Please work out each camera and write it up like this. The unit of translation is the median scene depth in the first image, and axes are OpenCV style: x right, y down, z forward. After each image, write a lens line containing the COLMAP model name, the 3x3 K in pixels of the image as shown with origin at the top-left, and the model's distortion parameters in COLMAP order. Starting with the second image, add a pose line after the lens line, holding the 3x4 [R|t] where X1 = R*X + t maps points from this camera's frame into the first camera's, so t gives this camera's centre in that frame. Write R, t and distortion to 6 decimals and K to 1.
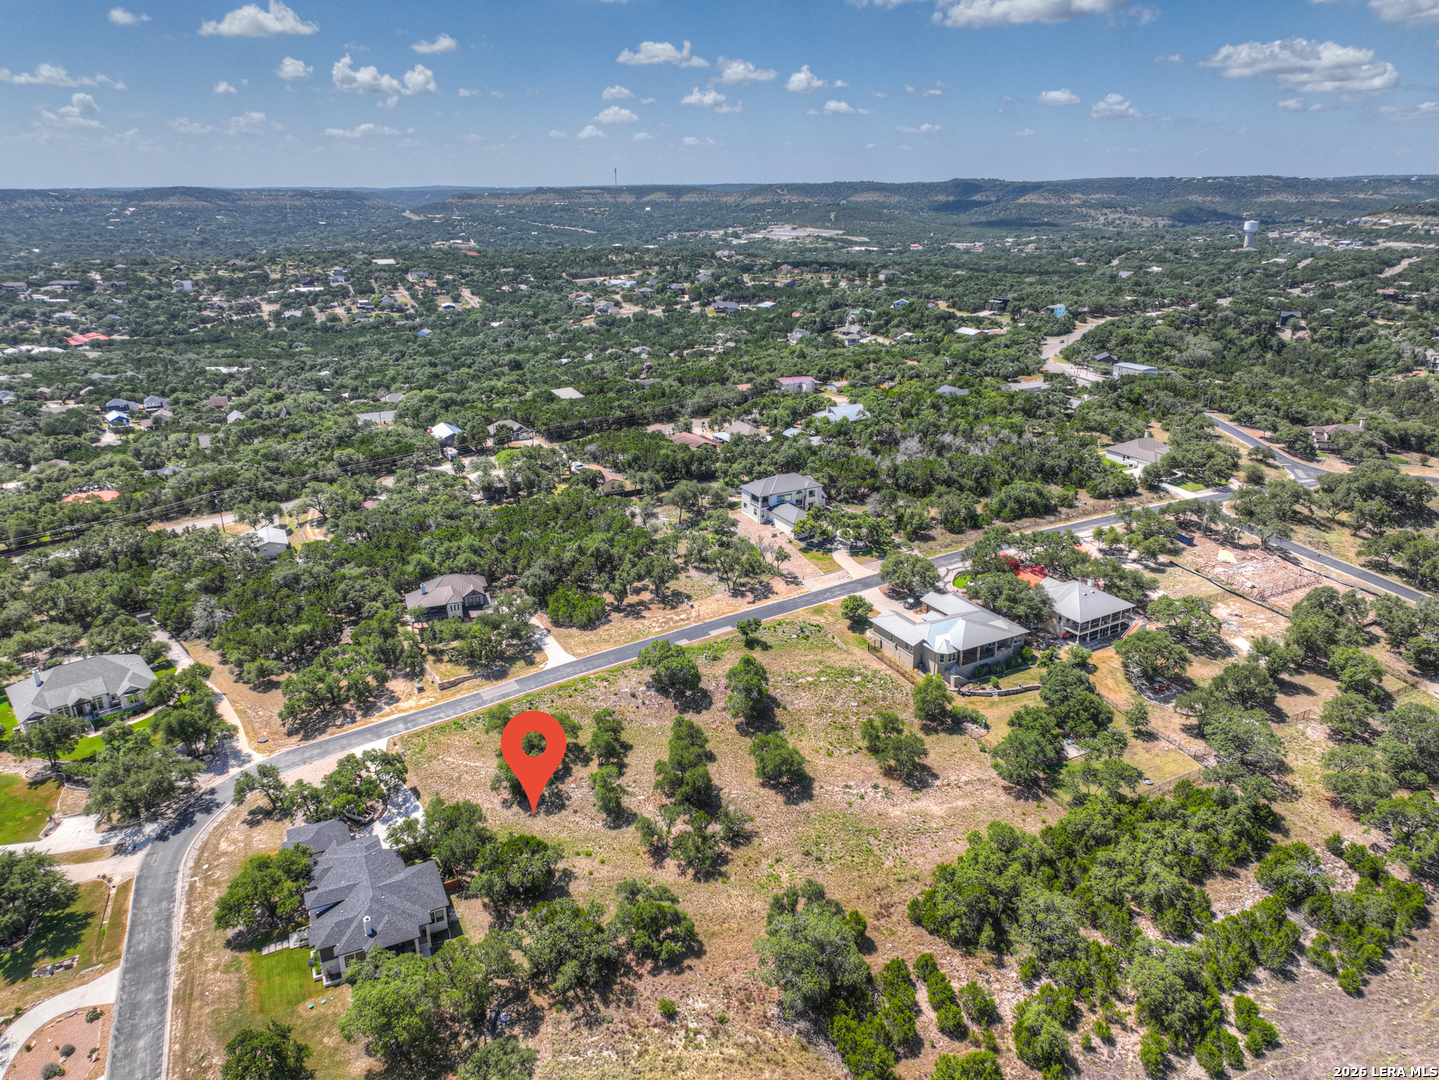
lens RADIAL K [[1012.2, 0, 720.3], [0, 1012.2, 538.3], [0, 0, 1]] dist [-0.006780, 0.026745]
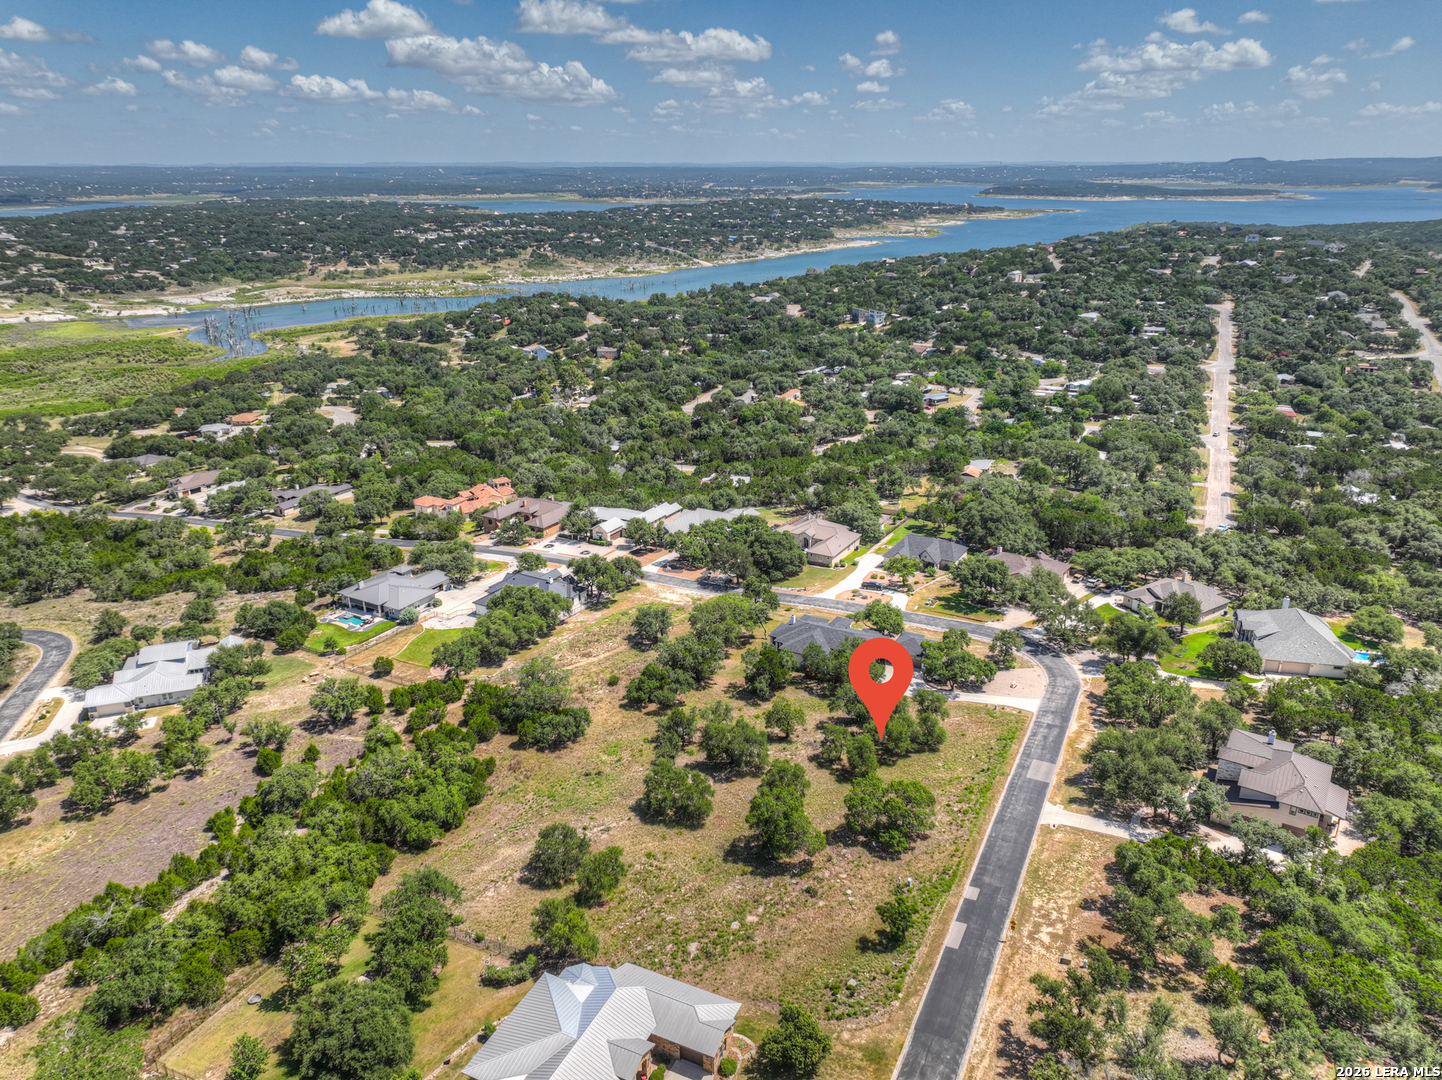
lens RADIAL K [[1011.3, 0, 721.0], [0, 1011.3, 540.0], [0, 0, 1]] dist [-0.006262, 0.024704]
pose [[-0.806284, 0.215854, -0.550739, 0.477642], [-0.189868, 0.787341, 0.586553, -0.507098], [0.560229, 0.577495, -0.593837, 1.417049]]
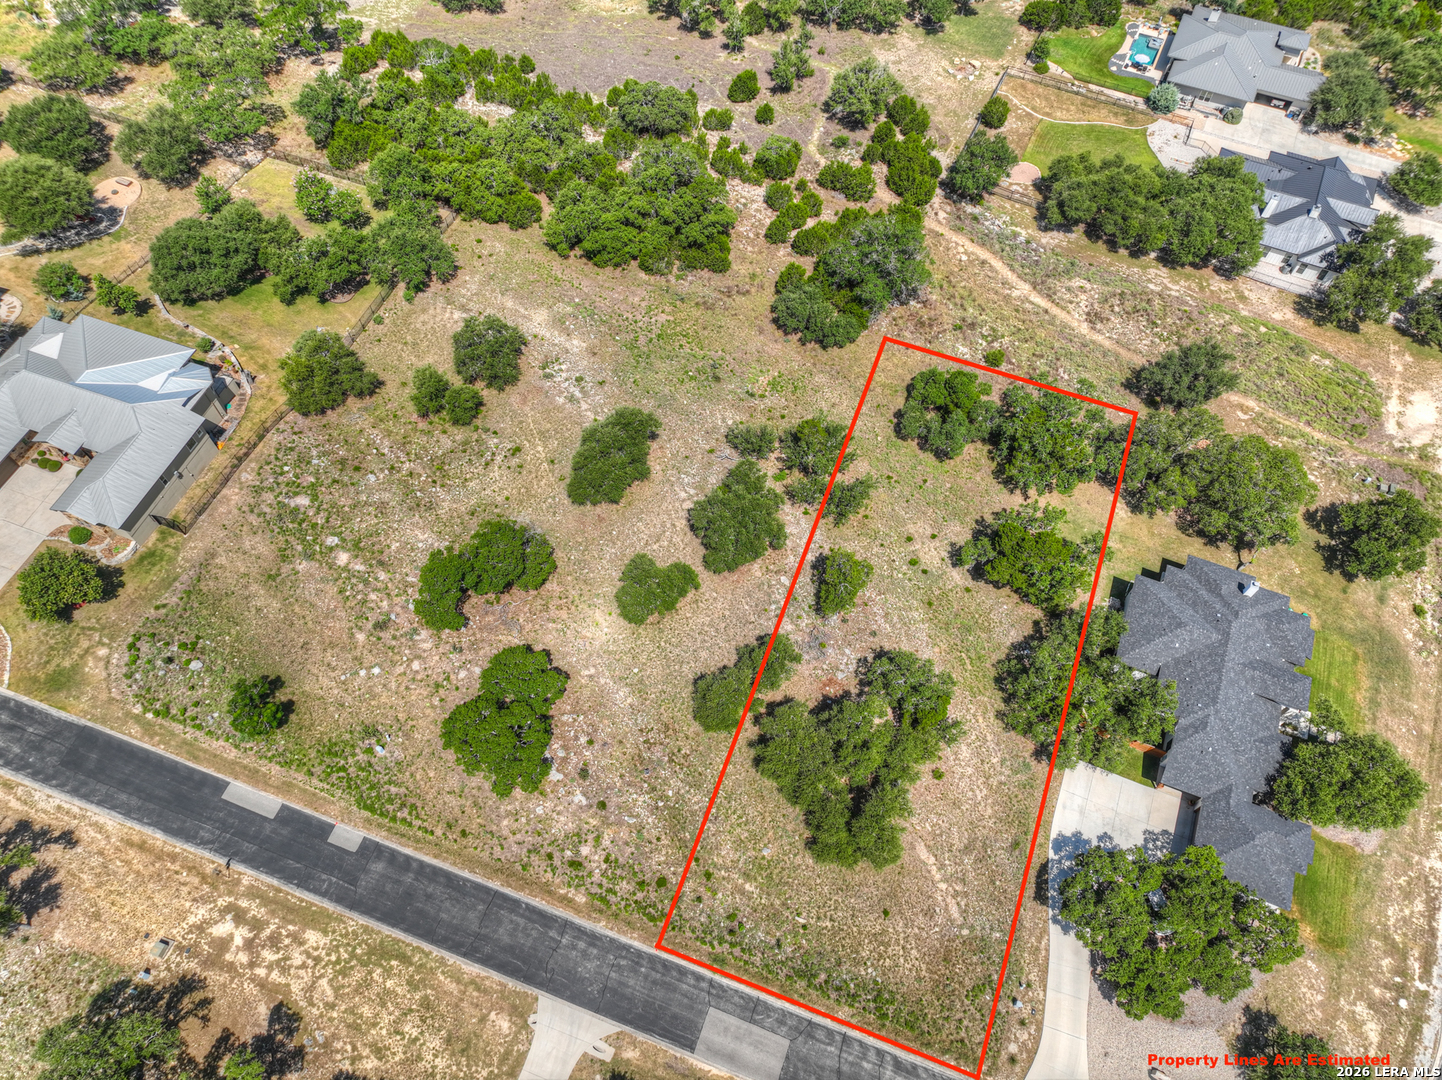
lens RADIAL K [[1014.3, 0, 721.8], [0, 1014.3, 538.3], [0, 0, 1]] dist [-0.006780, 0.026745]
pose [[-0.663529, -0.642825, 0.382761, -0.272533], [0.247016, 0.294686, 0.923116, -0.347771], [-0.706196, 0.707062, -0.036745, 0.997009]]
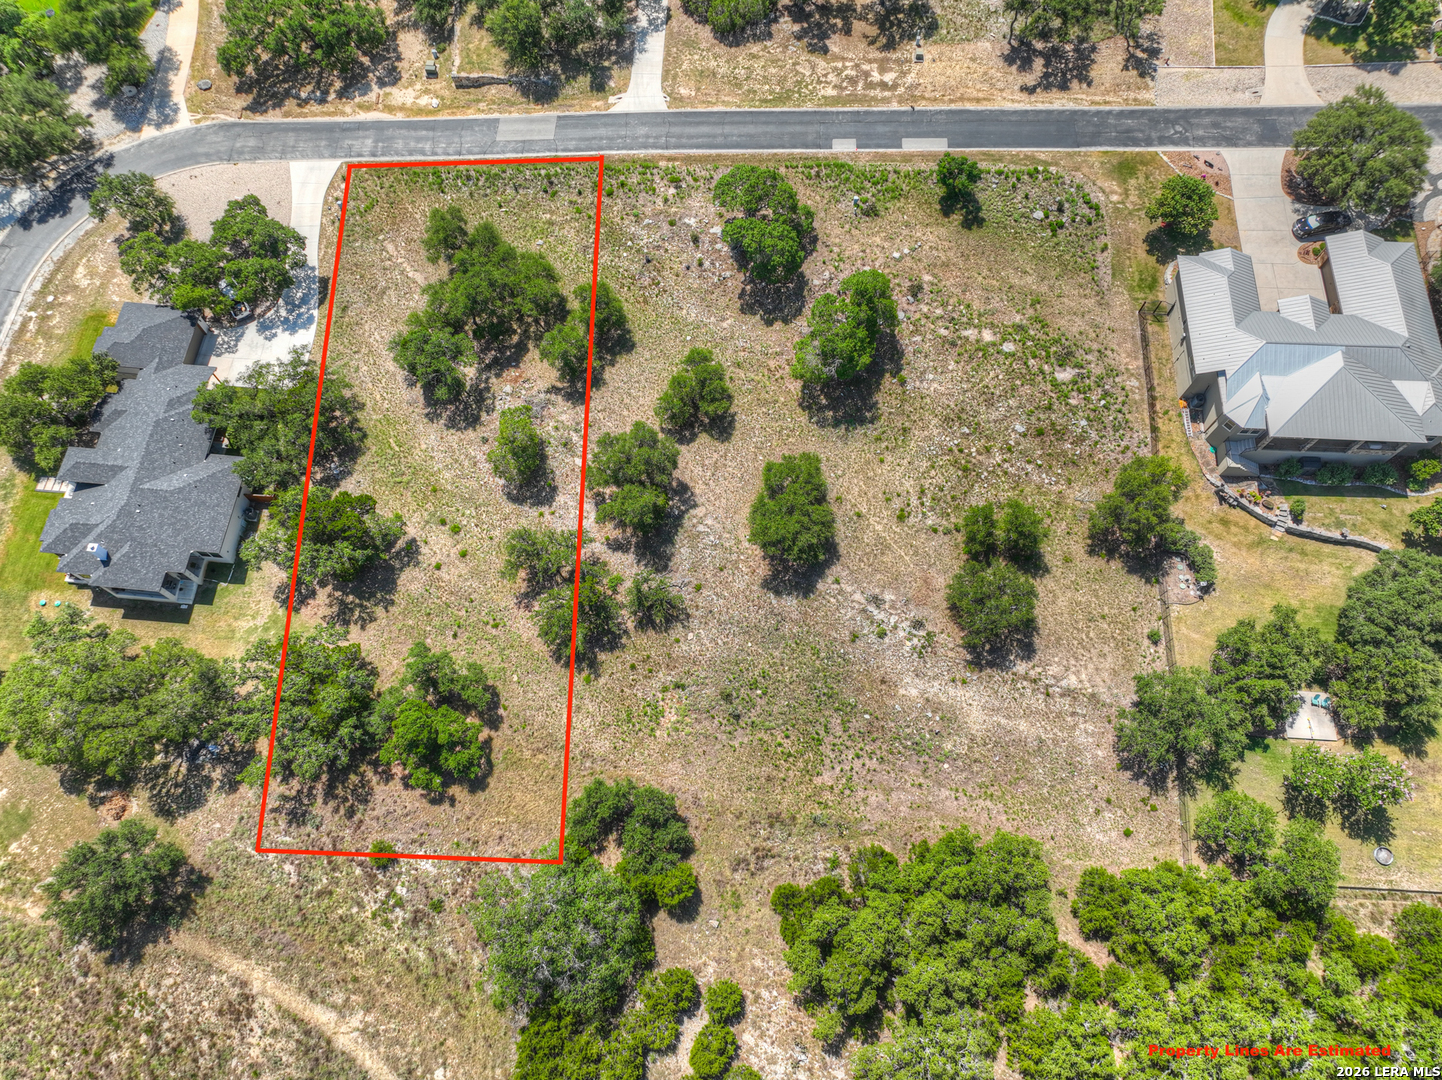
lens RADIAL K [[1011.3, 0, 721.0], [0, 1011.3, 540.0], [0, 0, 1]] dist [-0.006262, 0.024704]
pose [[0.856697, 0.479865, -0.189207, 0.139556], [-0.184864, 0.628073, 0.755877, -0.208060], [0.481555, -0.612580, 0.626778, 0.588055]]
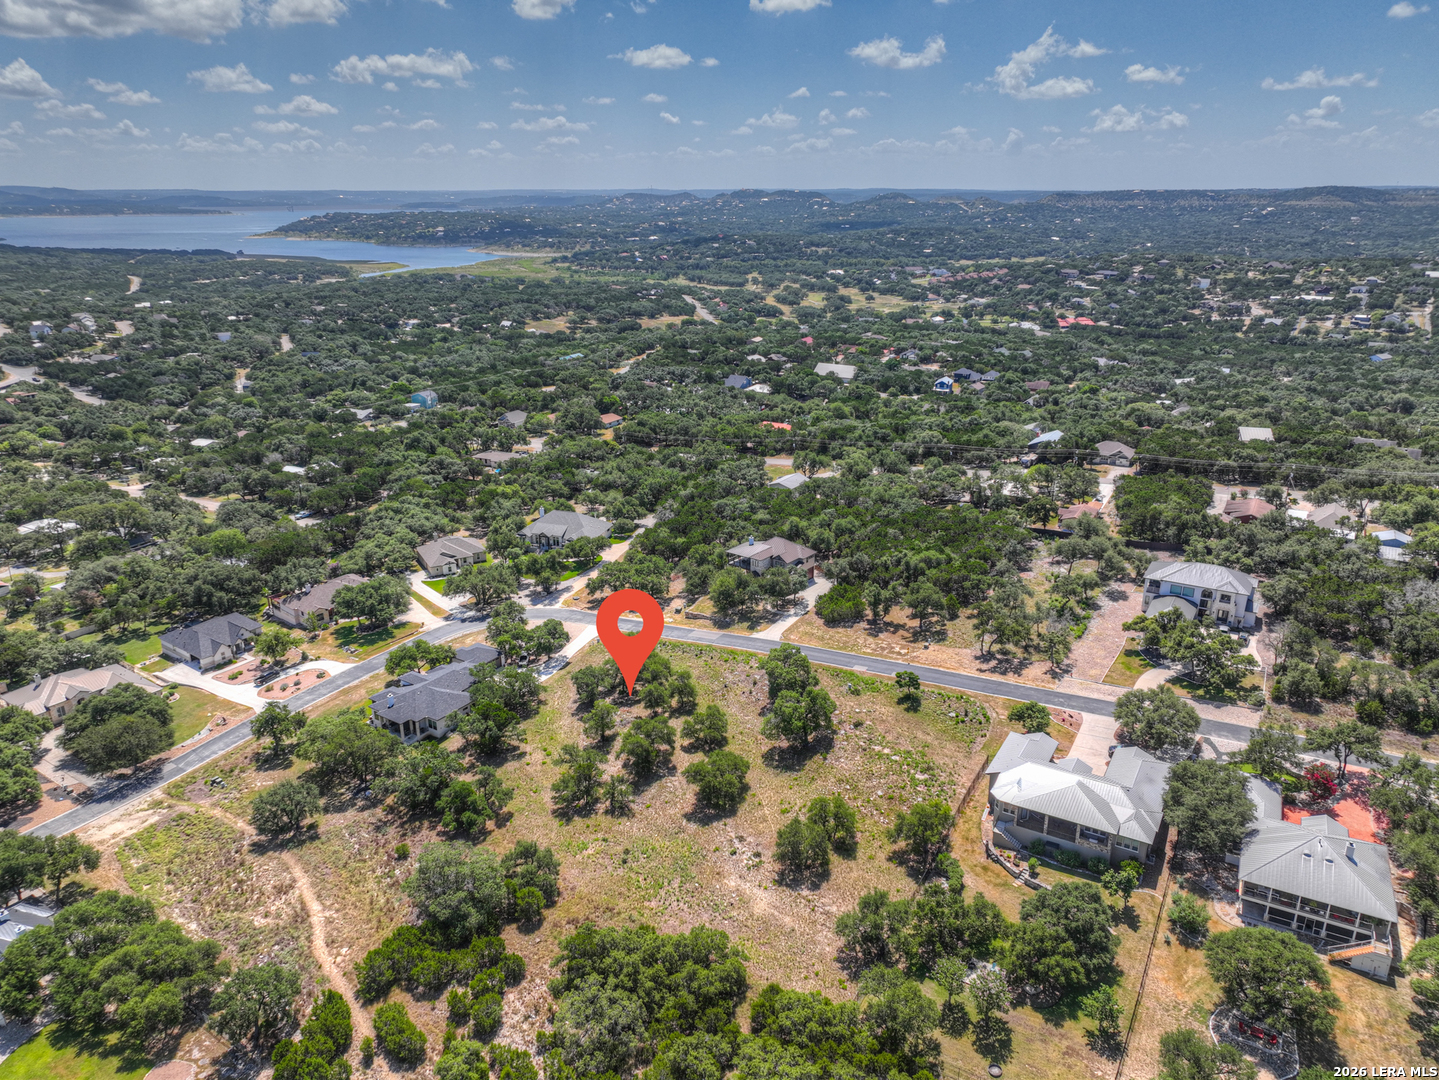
lens RADIAL K [[1012.2, 0, 720.3], [0, 1012.2, 538.3], [0, 0, 1]] dist [-0.006780, 0.026745]
pose [[0.514403, 0.286284, -0.808351, 0.767411], [-0.286231, 0.945891, 0.152848, -0.147177], [0.808370, 0.152750, 0.568512, 0.406552]]
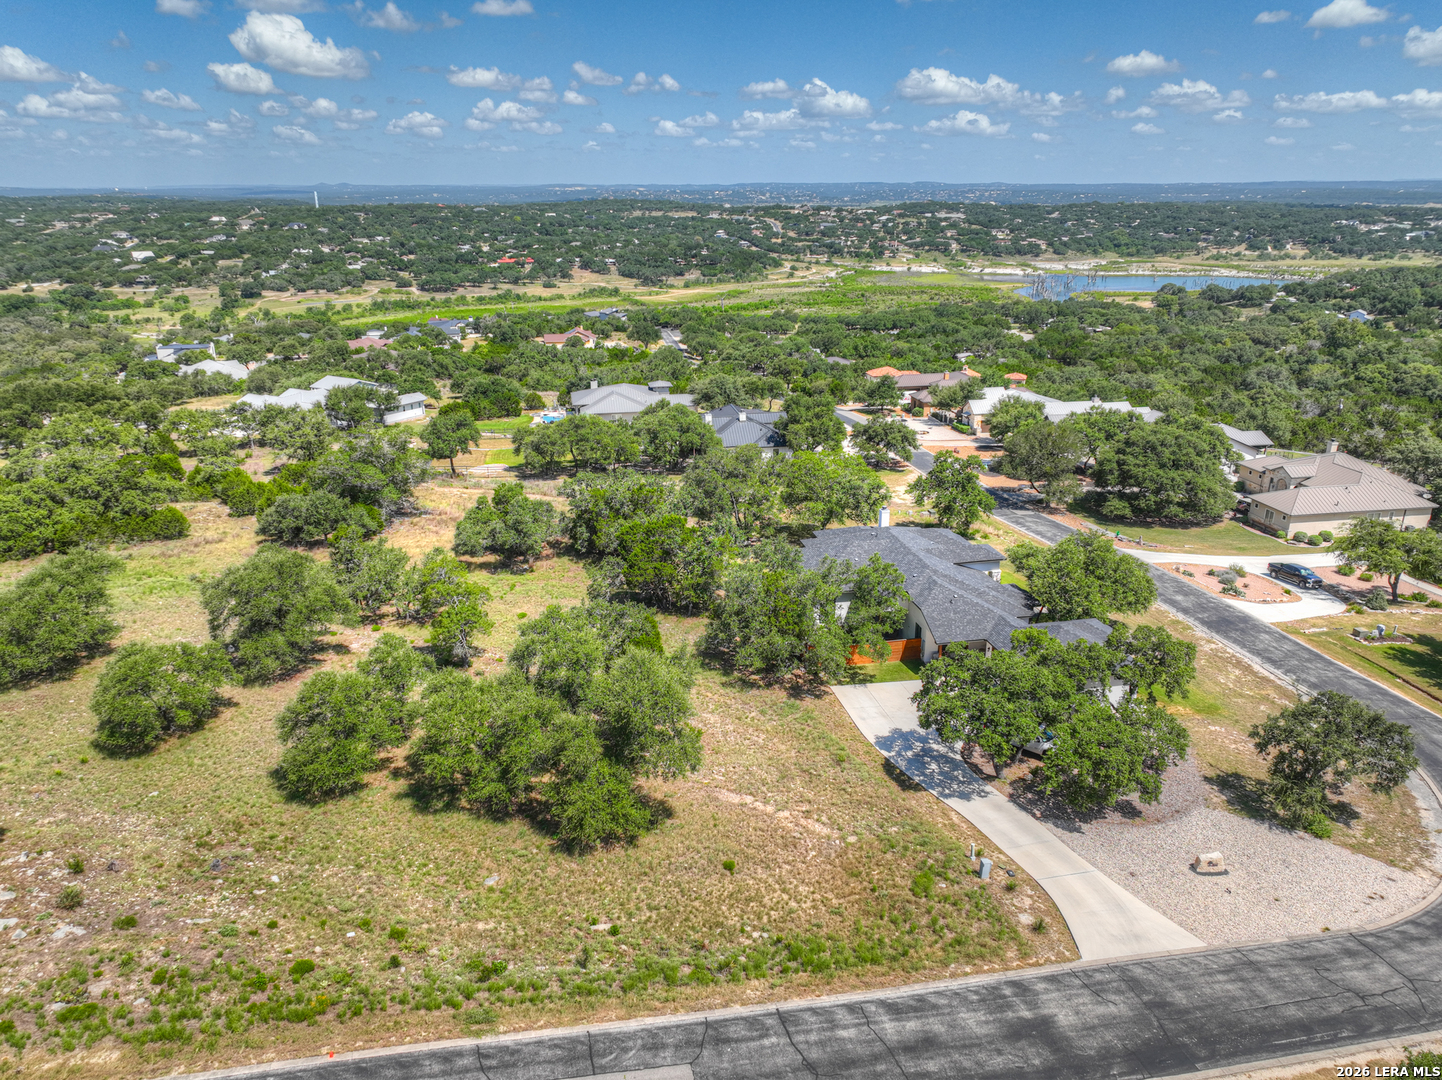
lens RADIAL K [[1014.3, 0, 721.8], [0, 1014.3, 538.3], [0, 0, 1]] dist [-0.006780, 0.026745]
pose [[-0.970342, -0.070844, 0.231121, -0.312882], [0.089129, 0.783883, 0.614478, -0.045915], [-0.224704, 0.616854, -0.754321, 1.220946]]
